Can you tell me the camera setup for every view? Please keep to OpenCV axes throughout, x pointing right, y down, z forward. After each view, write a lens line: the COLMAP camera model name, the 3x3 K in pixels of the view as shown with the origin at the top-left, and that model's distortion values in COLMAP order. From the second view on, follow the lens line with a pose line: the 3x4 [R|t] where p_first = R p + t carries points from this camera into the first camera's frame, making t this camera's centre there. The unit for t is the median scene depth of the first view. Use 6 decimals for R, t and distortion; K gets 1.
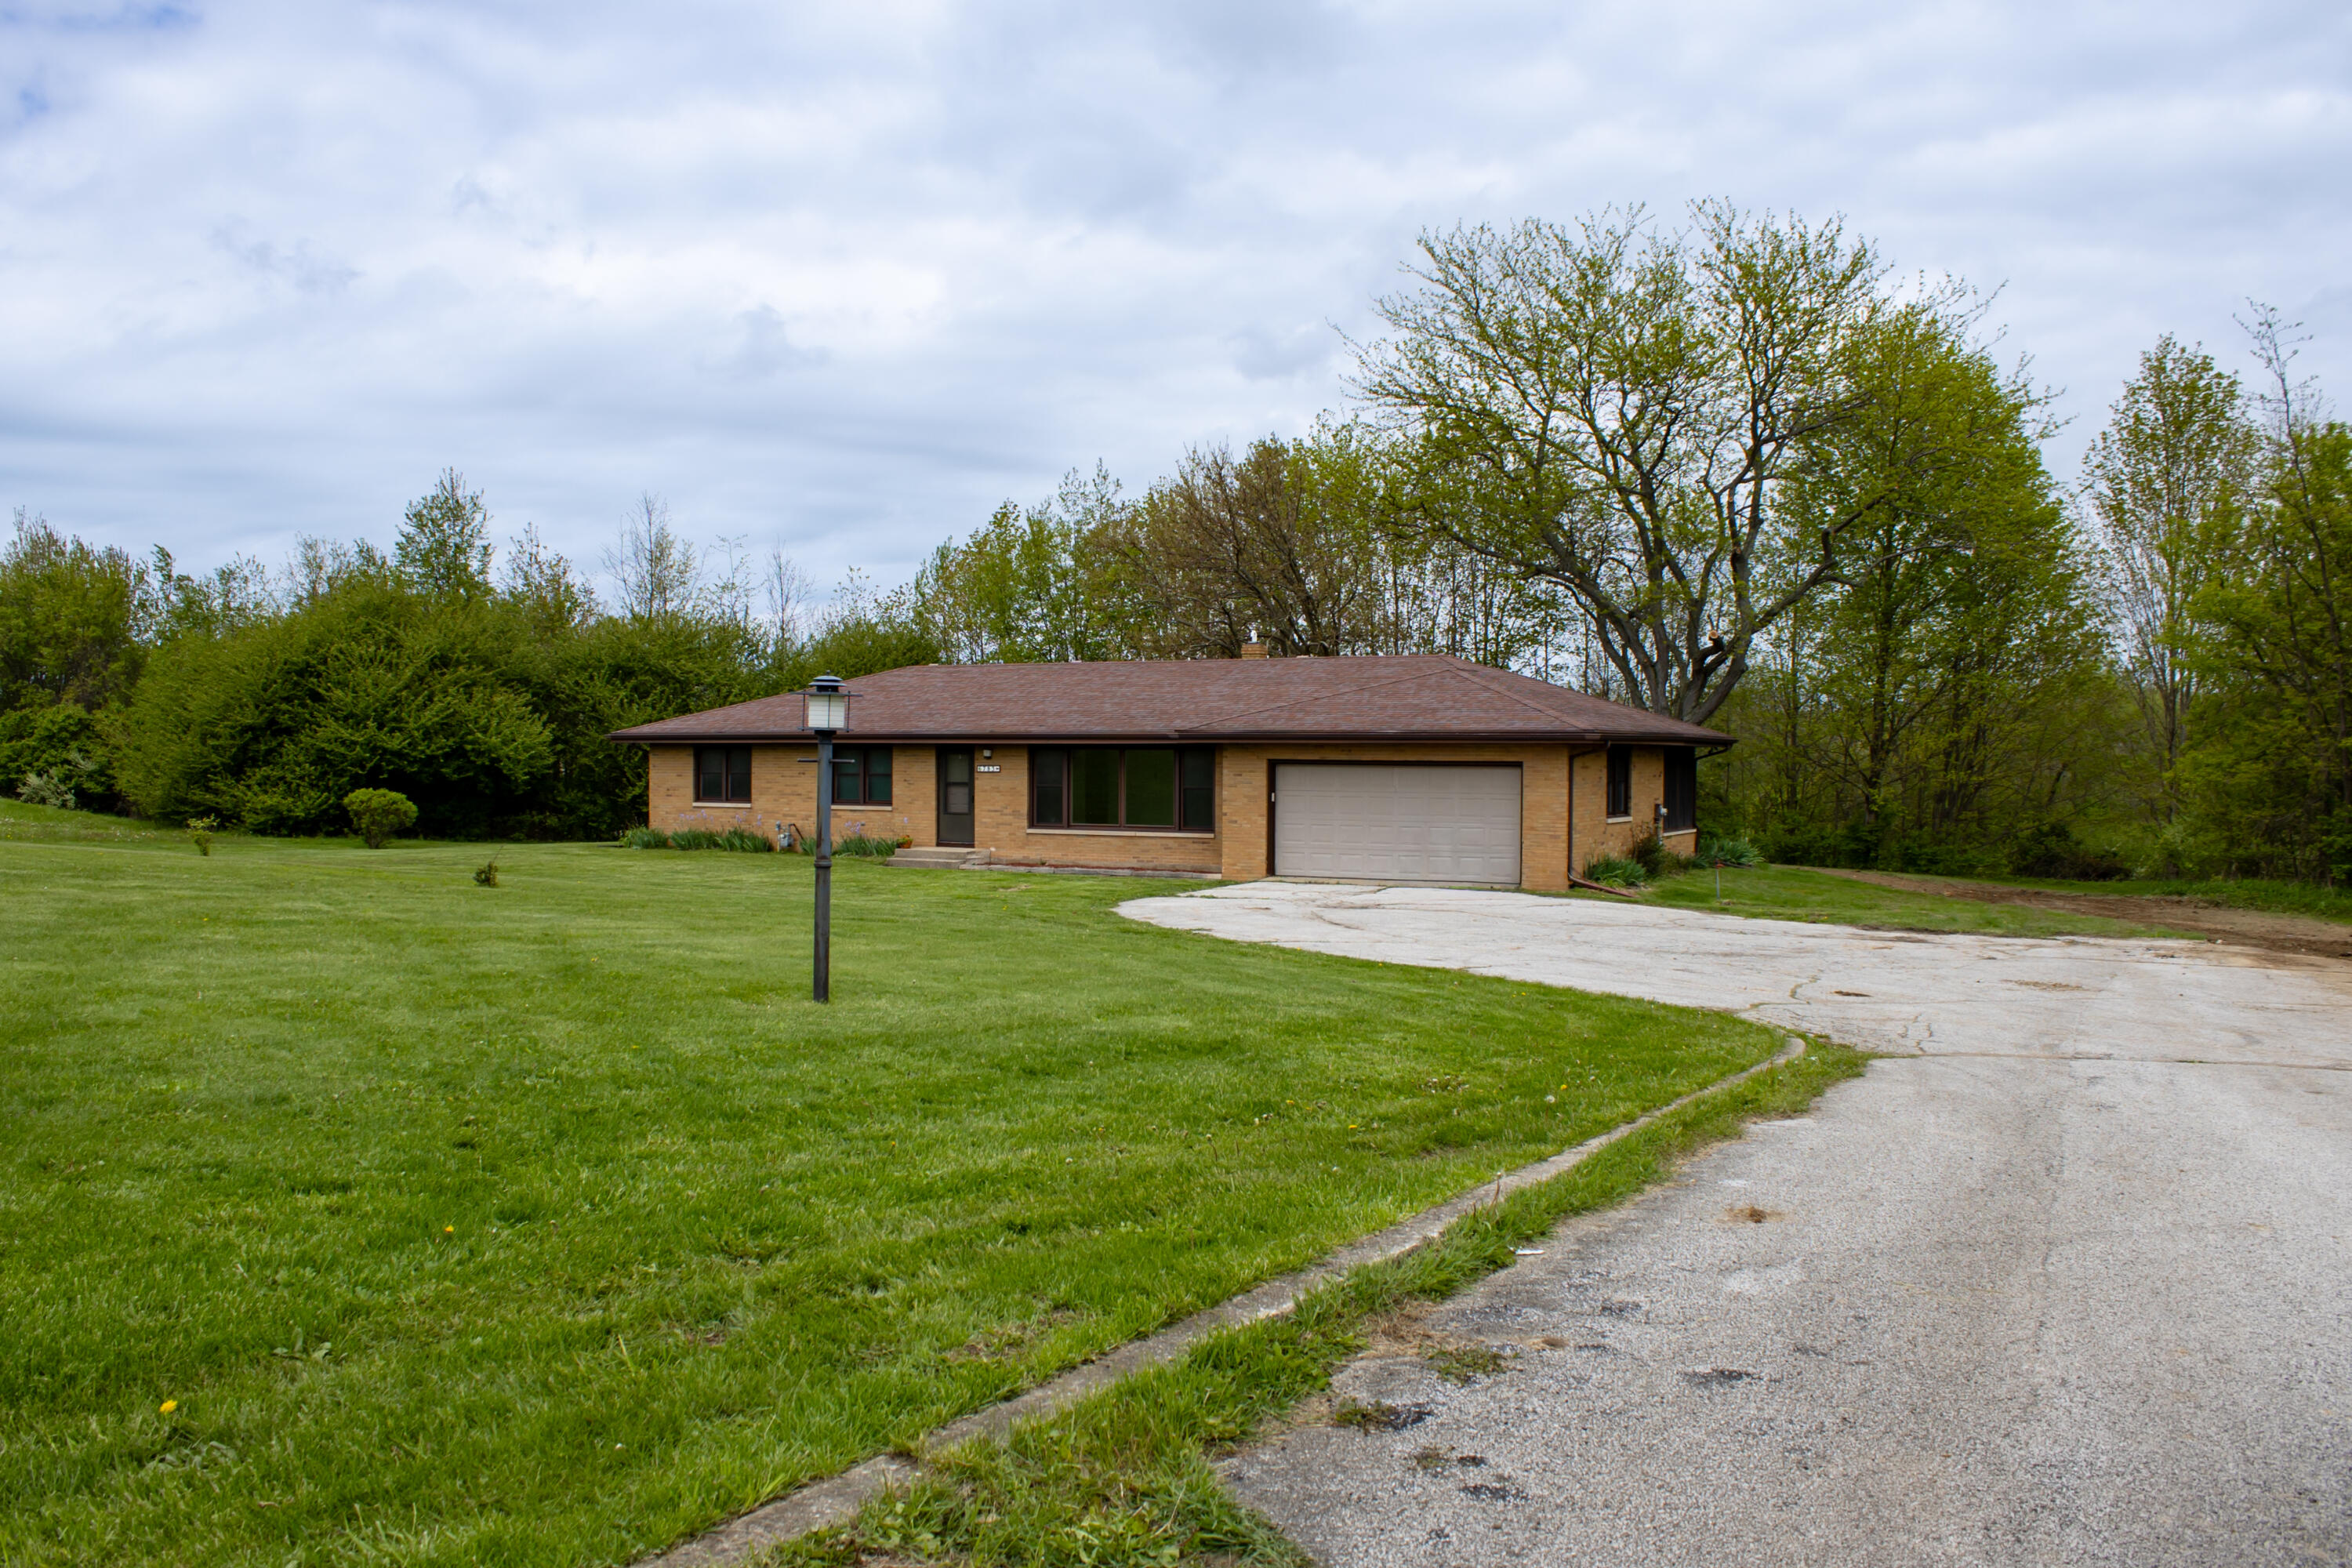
lens RADIAL K [[1915.8, 0, 1182.9], [0, 1915.8, 796.4], [0, 0, 1]] dist [-0.084345, 0.008668]
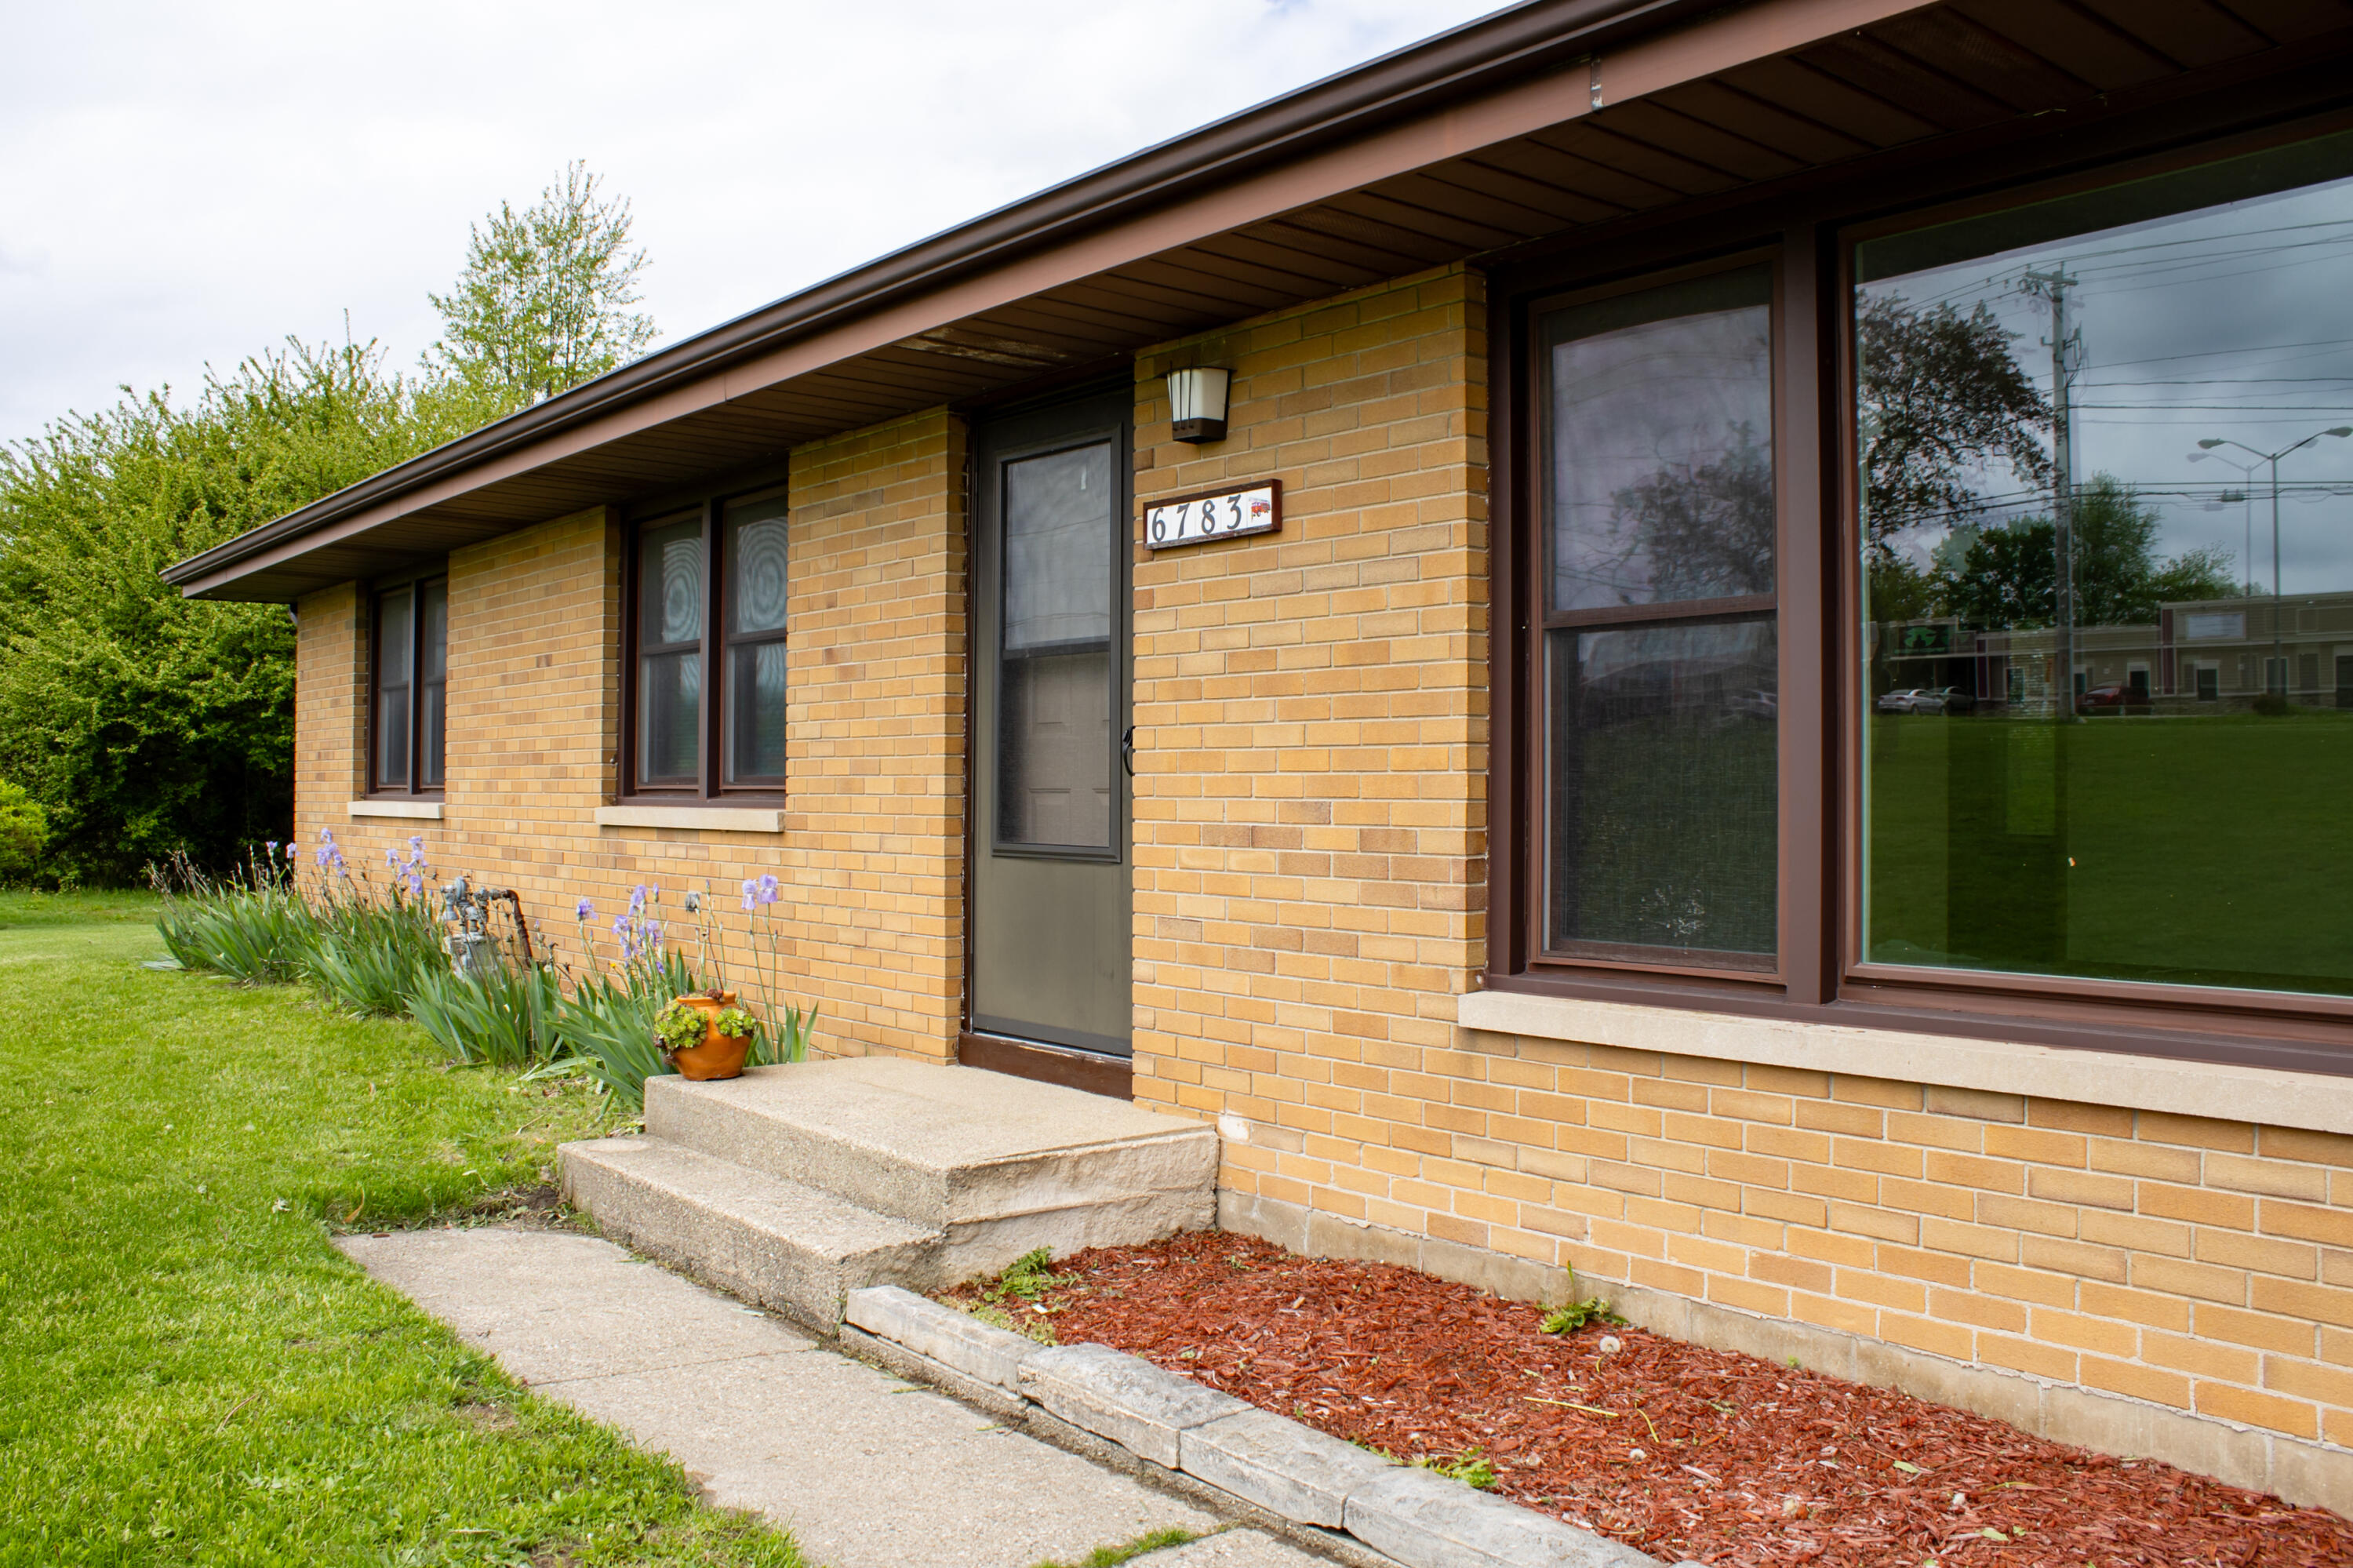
lens RADIAL K [[1916.7, 0, 1188.0], [0, 1916.7, 778.5], [0, 0, 1]] dist [-0.084345, 0.008668]
pose [[0.924817, -0.000211, -0.380413, -0.051270], [-0.013986, 0.999305, -0.034554, 0.008061], [0.380156, 0.037277, 0.924171, 0.854701]]
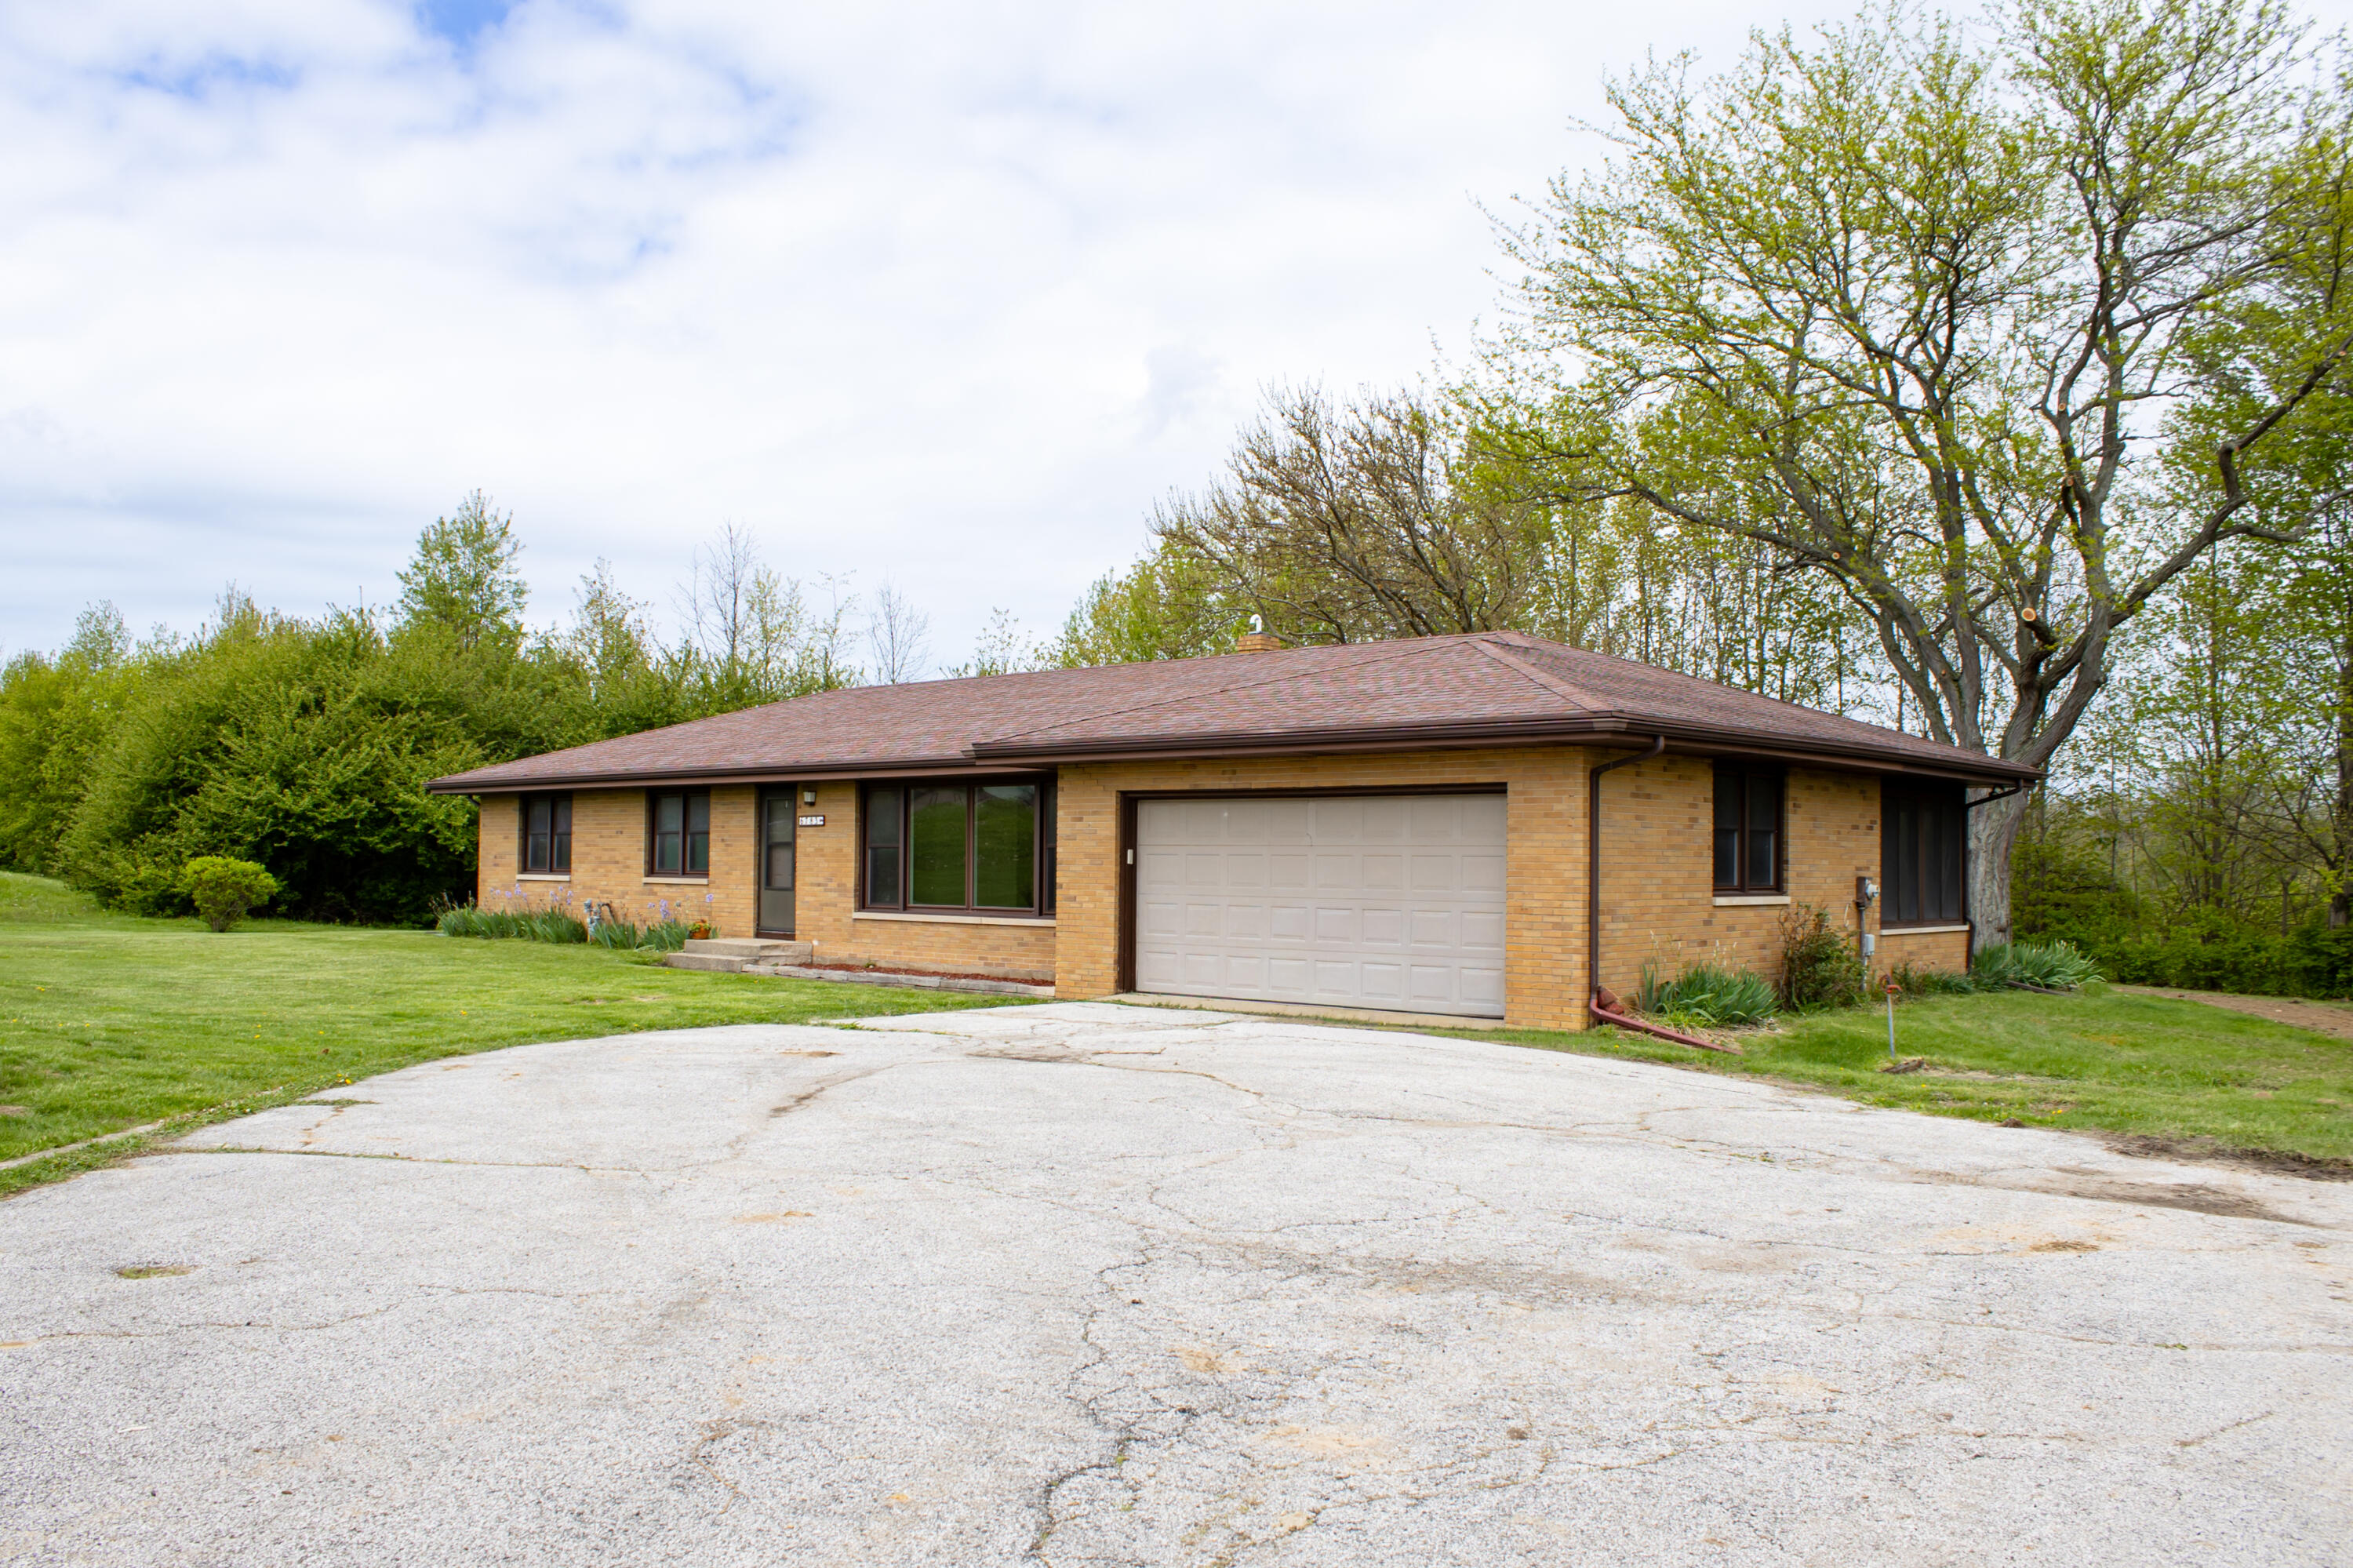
lens RADIAL K [[1916.7, 0, 1164.4], [0, 1916.7, 787.5], [0, 0, 1]] dist [-0.084345, 0.008668]
pose [[0.970229, -0.005053, -0.242135, 0.171496], [-0.010101, 0.998068, -0.061304, 0.012988], [0.241977, 0.061924, 0.968304, 0.379944]]
